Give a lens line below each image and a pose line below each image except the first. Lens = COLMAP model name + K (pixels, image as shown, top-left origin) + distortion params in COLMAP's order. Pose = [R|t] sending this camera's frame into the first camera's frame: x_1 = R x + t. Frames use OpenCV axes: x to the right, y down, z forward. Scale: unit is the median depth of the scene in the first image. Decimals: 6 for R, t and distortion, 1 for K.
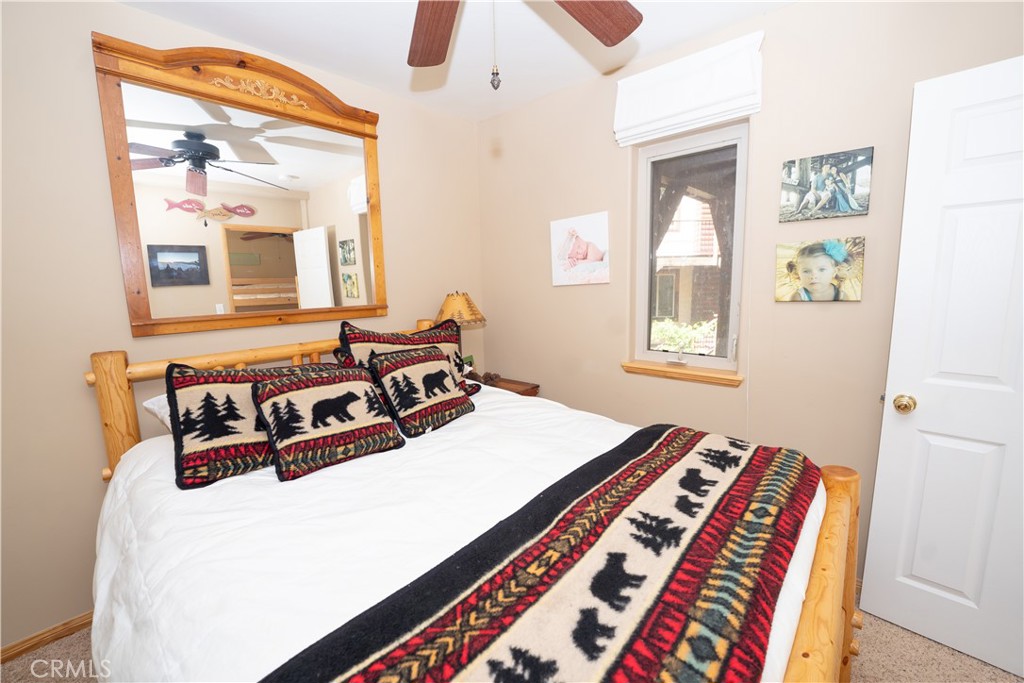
lens RADIAL K [[411.6, 0, 512.4], [0, 411.6, 342.0], [0, 0, 1]] dist [-0.022688, -0.000193]
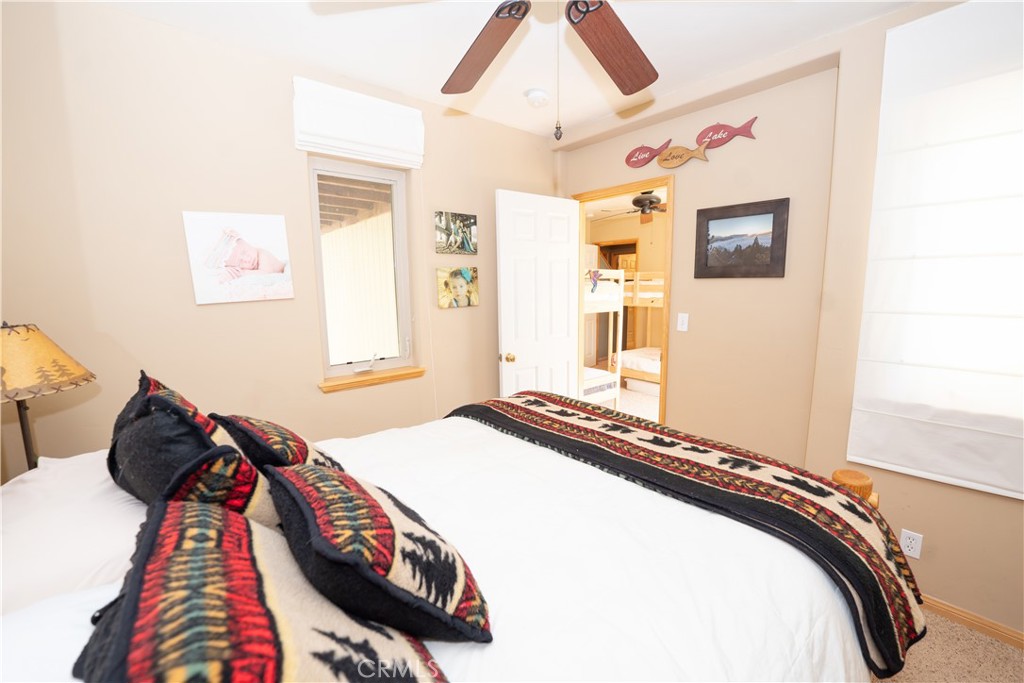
lens RADIAL K [[411.6, 0, 512.1], [0, 411.6, 340.0], [0, 0, 1]] dist [-0.022688, -0.000193]
pose [[0.129640, -0.112068, 0.985208, -0.802787], [0.156459, 0.983457, 0.091281, -0.090512], [-0.979139, 0.142311, 0.145029, 0.616182]]
